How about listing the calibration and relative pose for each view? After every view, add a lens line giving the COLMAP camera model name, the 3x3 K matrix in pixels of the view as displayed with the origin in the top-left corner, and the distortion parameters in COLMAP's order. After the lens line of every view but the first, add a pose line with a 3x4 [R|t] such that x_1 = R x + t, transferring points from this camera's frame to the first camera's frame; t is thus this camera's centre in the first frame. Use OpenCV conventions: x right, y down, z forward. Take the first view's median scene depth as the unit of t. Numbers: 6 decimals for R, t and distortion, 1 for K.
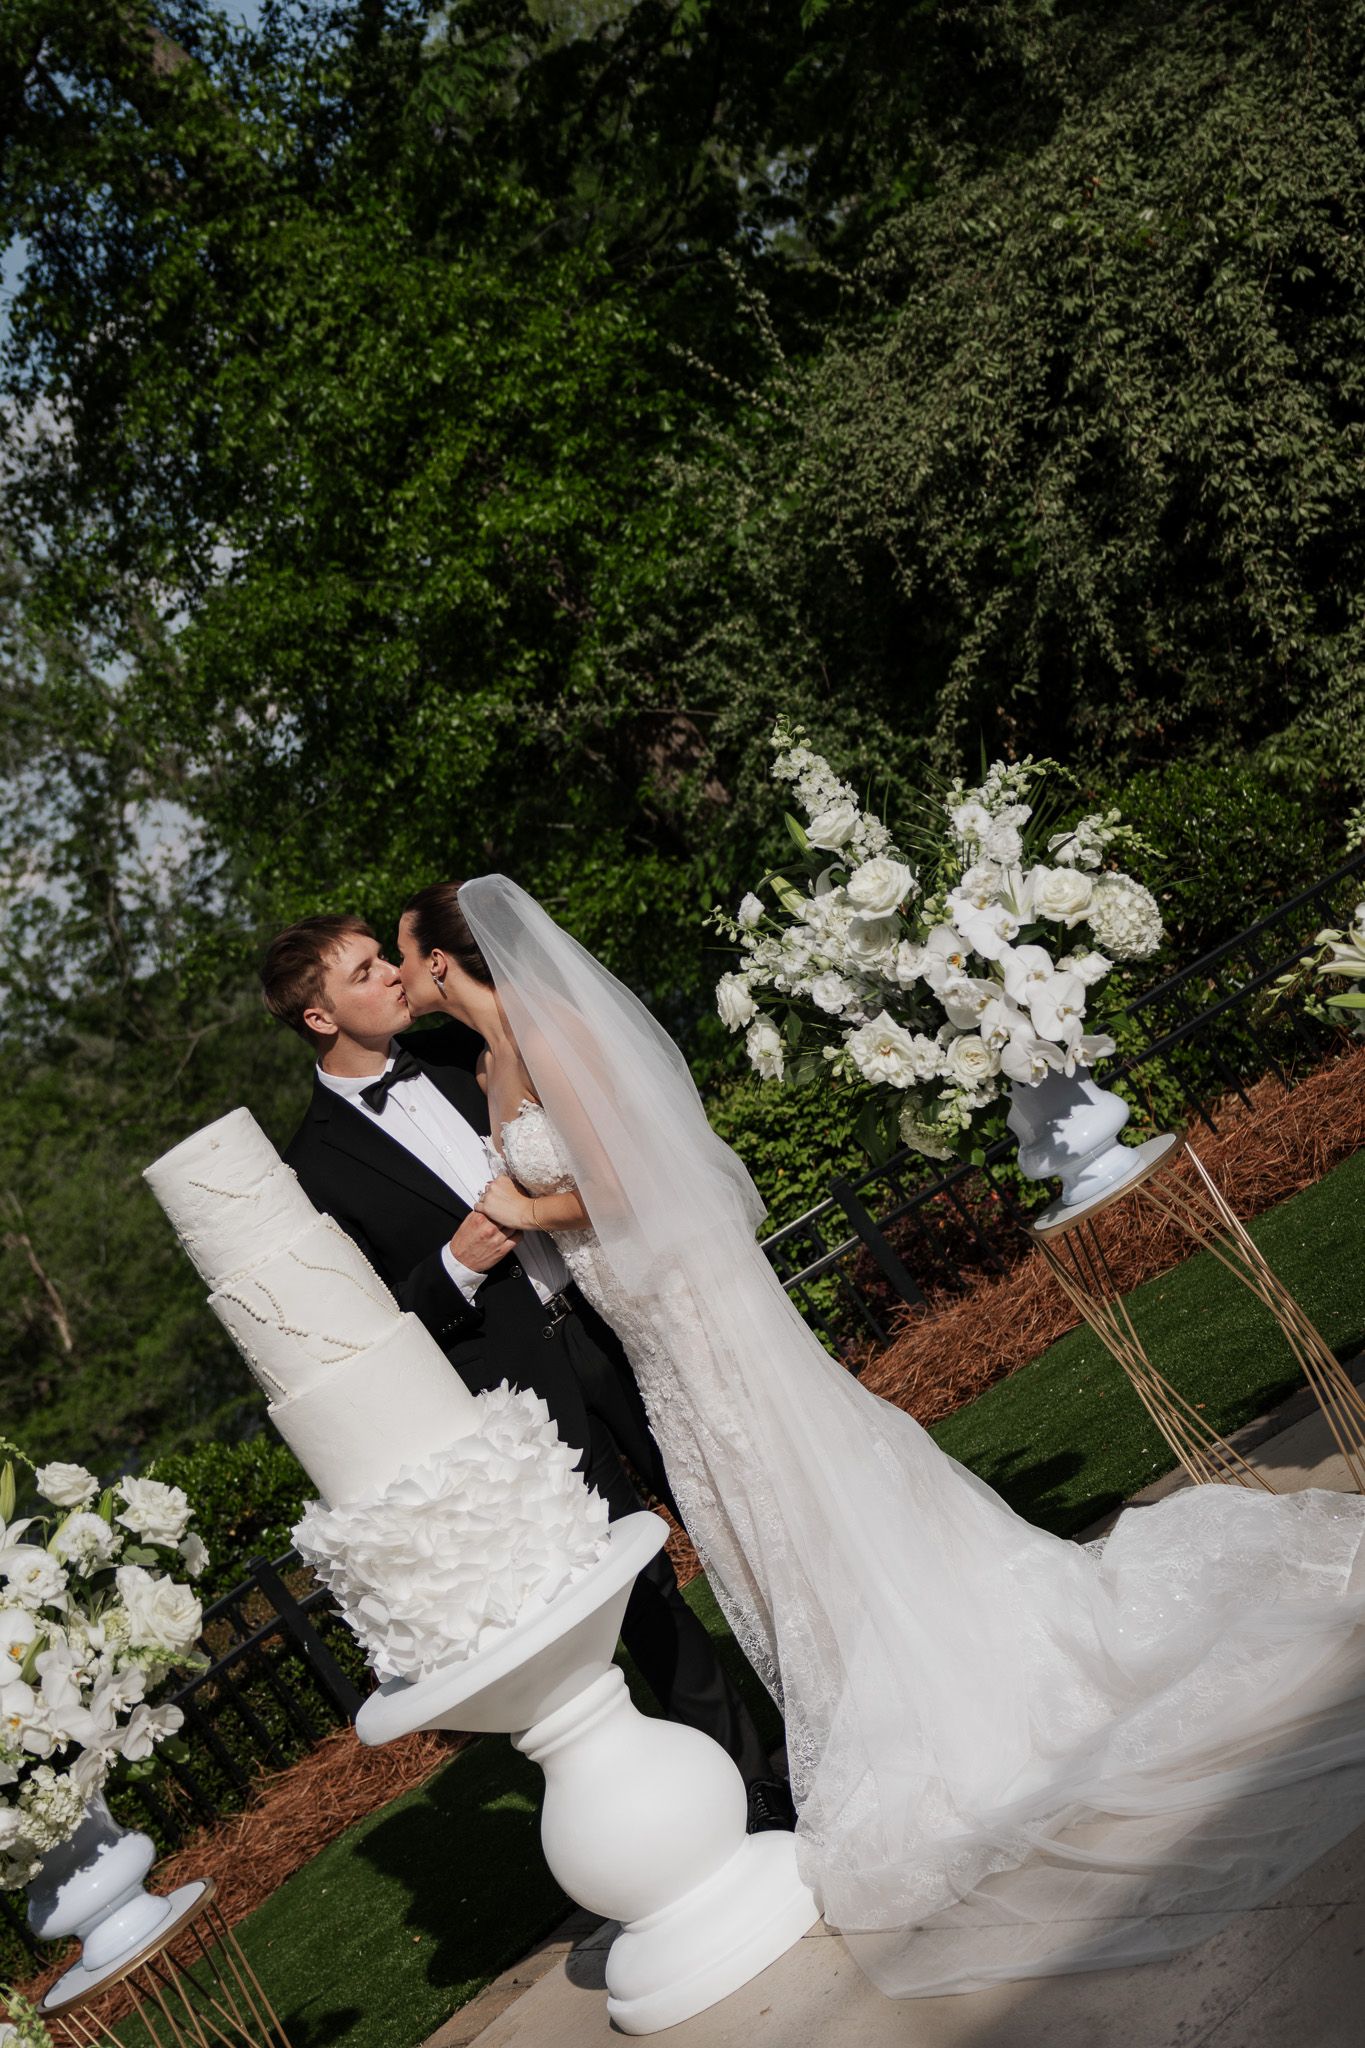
lens RADIAL K [[3765.1, 0, 675.2], [0, 3765.1, 1017.6], [0, 0, 1]] dist [0.004943, 0.061605]
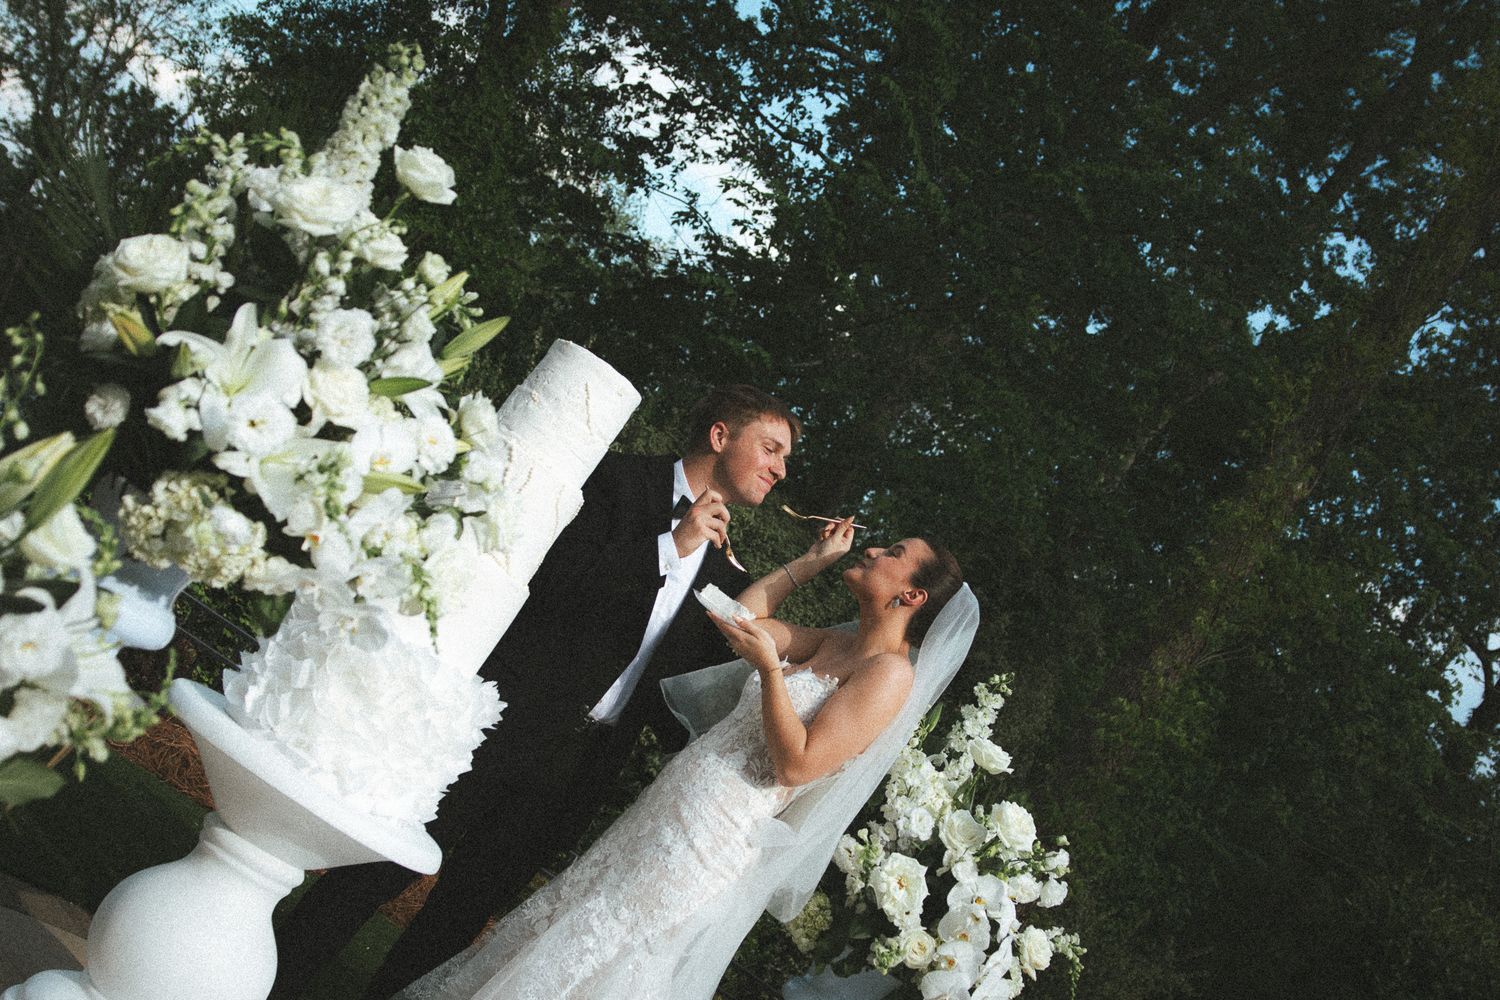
lens RADIAL K [[1807.3, 0, 748.0], [0, 1807.3, 509.0], [0, 0, 1]] dist [-0.019758, -0.016979]
pose [[0.306454, 0.930085, 0.202555, -0.190072], [-0.864010, 0.361093, -0.350855, 0.210684], [-0.399466, -0.067489, 0.914260, 0.456961]]
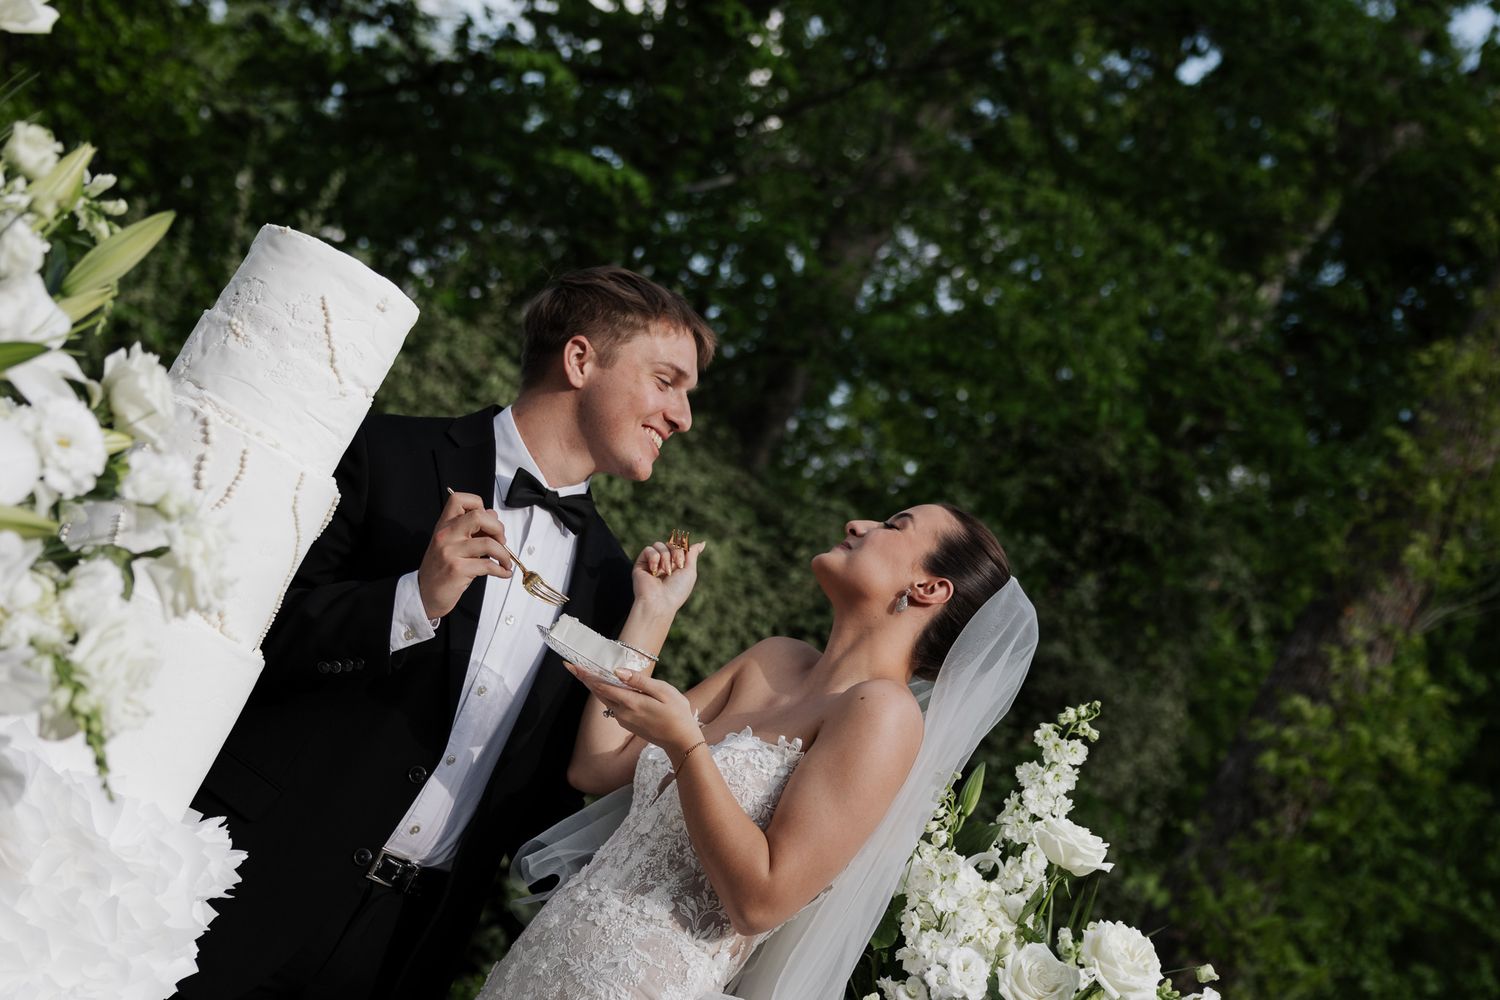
lens RADIAL K [[3096.3, 0, 752.6], [0, 3096.3, 507.8], [0, 0, 1]] dist [0.038316, 0.009322]
pose [[0.395664, 0.886863, 0.238589, -0.197598], [-0.807534, 0.459692, -0.369557, 0.206115], [-0.437424, -0.046448, 0.898055, 0.449532]]
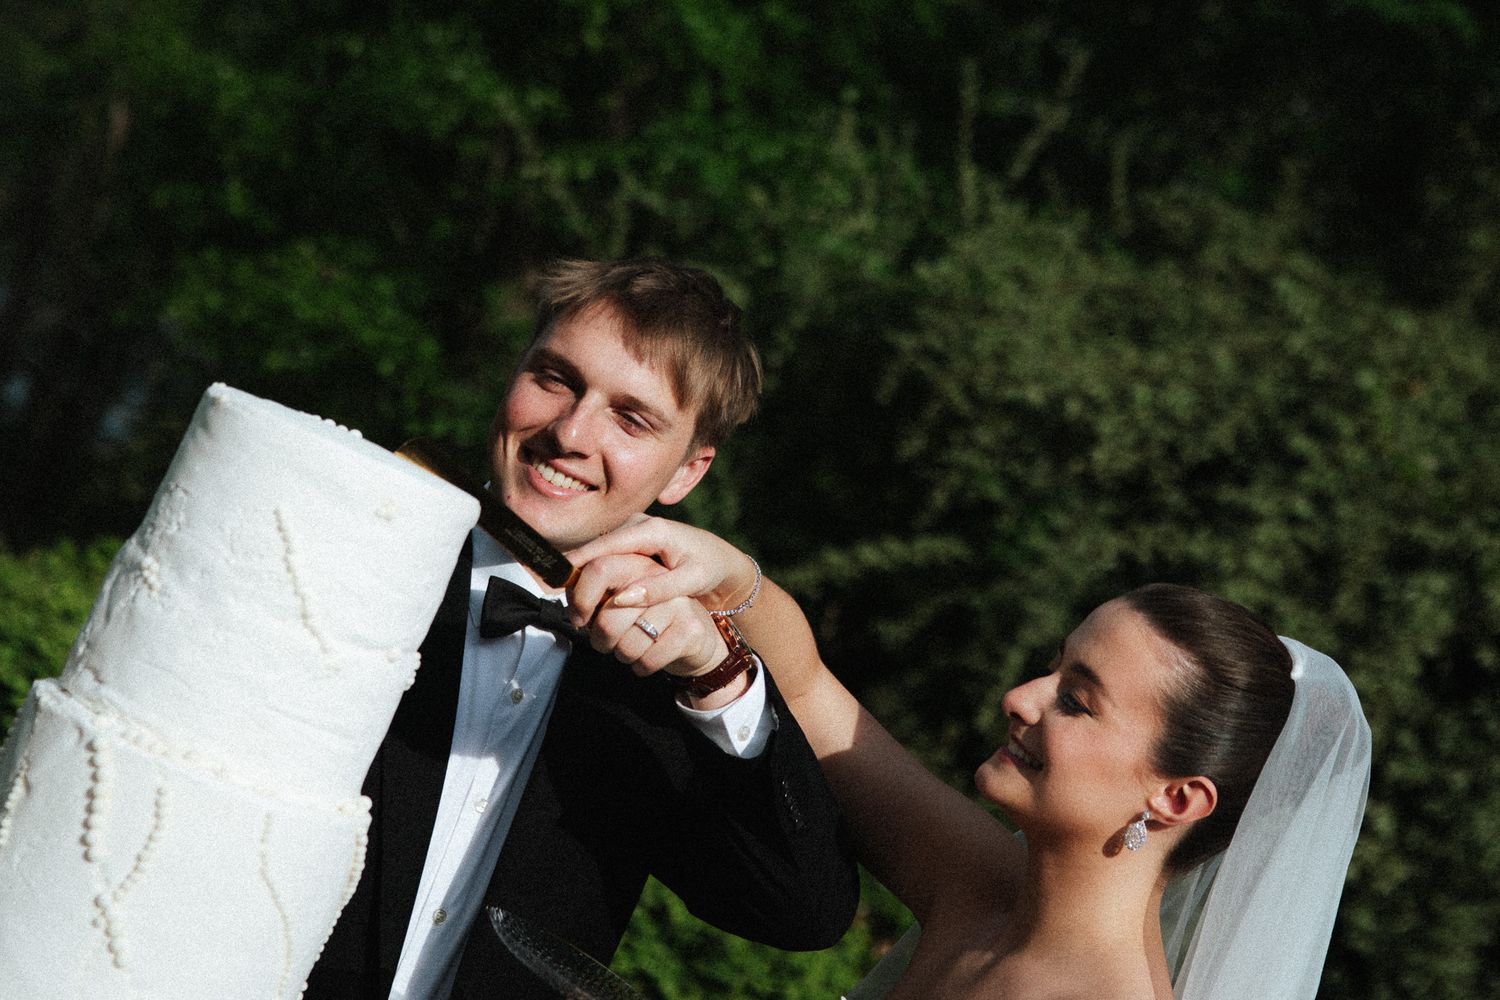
lens RADIAL K [[3474.3, 0, 751.0], [0, 3474.3, 500.8], [0, 0, 1]] dist [-0.038985, -0.098869]
pose [[0.529075, 0.837351, 0.137559, -0.153105], [-0.830187, 0.544328, -0.120400, 0.045247], [-0.175695, -0.050499, 0.983149, 0.618732]]
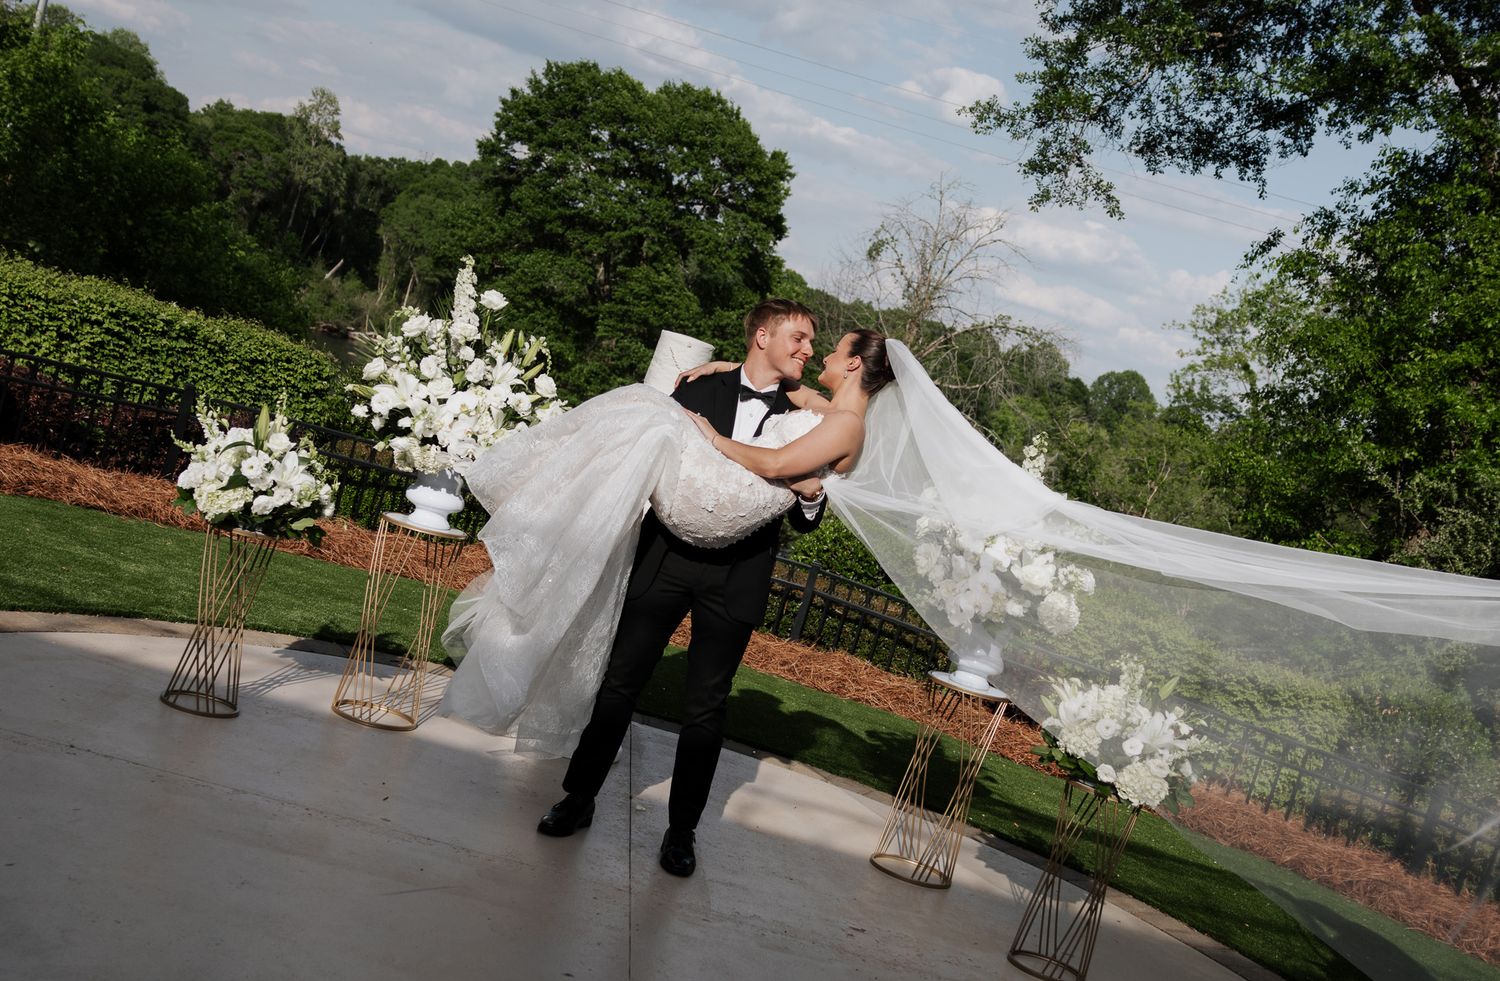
lens RADIAL K [[1818.3, 0, 776.3], [0, 1818.3, 554.6], [0, 0, 1]] dist [-0.012636, 0.003958]
pose [[0.554974, 0.778630, -0.292813, 0.303407], [-0.738885, 0.623104, 0.256496, -0.191050], [0.382169, 0.074006, 0.921124, -0.009919]]
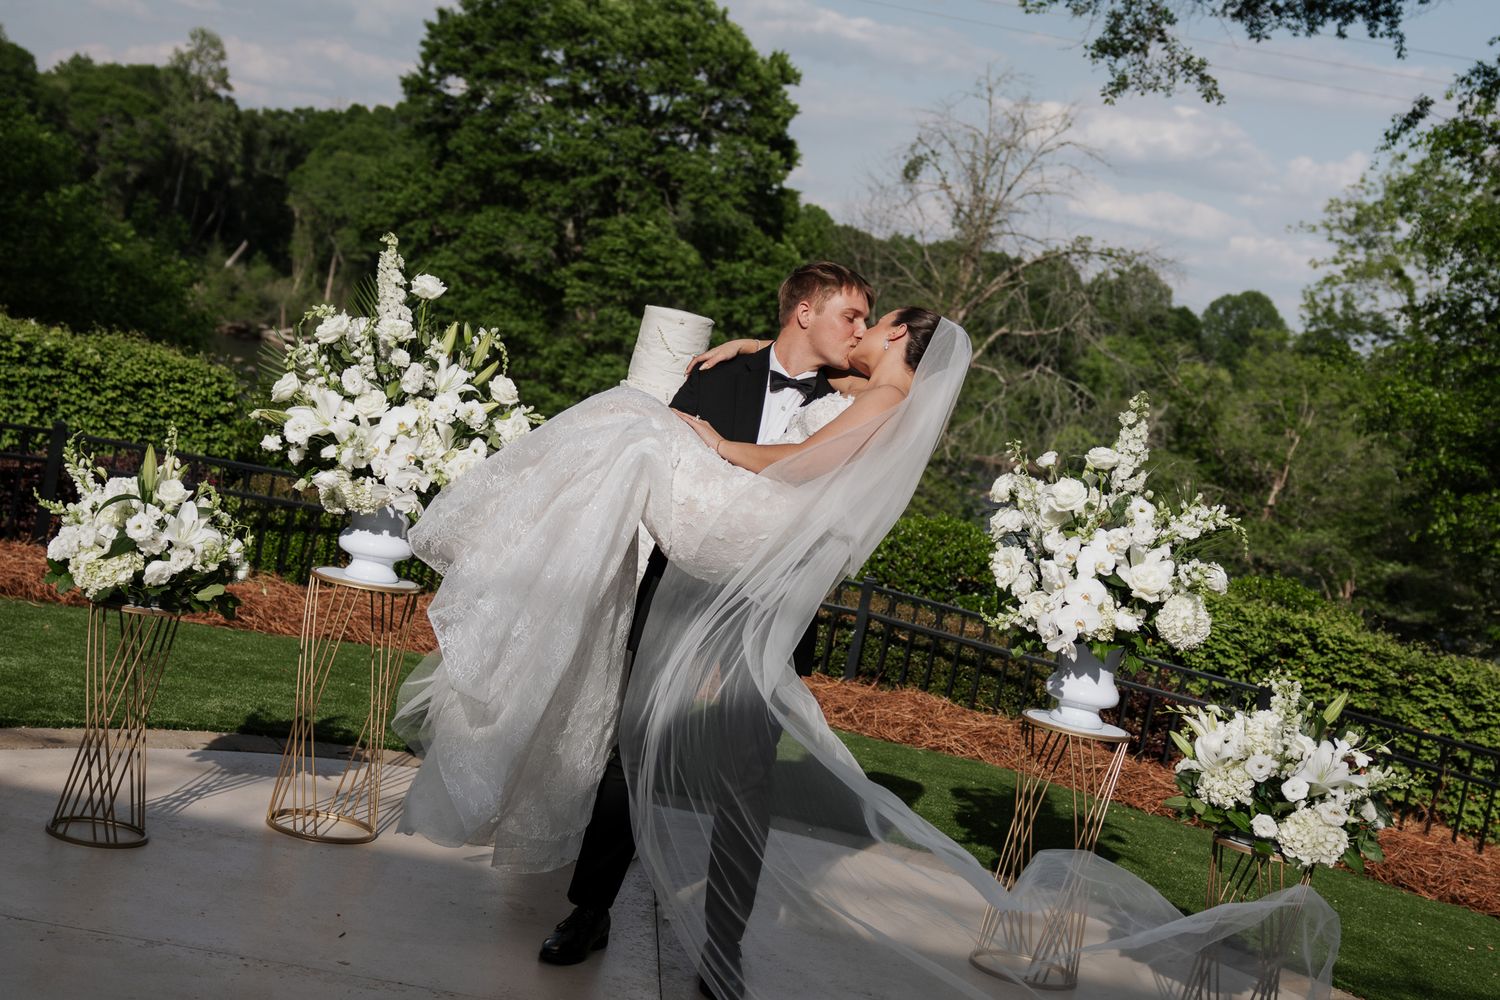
lens RADIAL K [[2299.1, 0, 748.7], [0, 2299.1, 504.3], [0, 0, 1]] dist [0.044111, 0.038630]
pose [[0.610281, 0.719939, -0.330522, 0.297307], [-0.674057, 0.691113, 0.260786, -0.195502], [0.416179, 0.063638, 0.907053, 0.000238]]
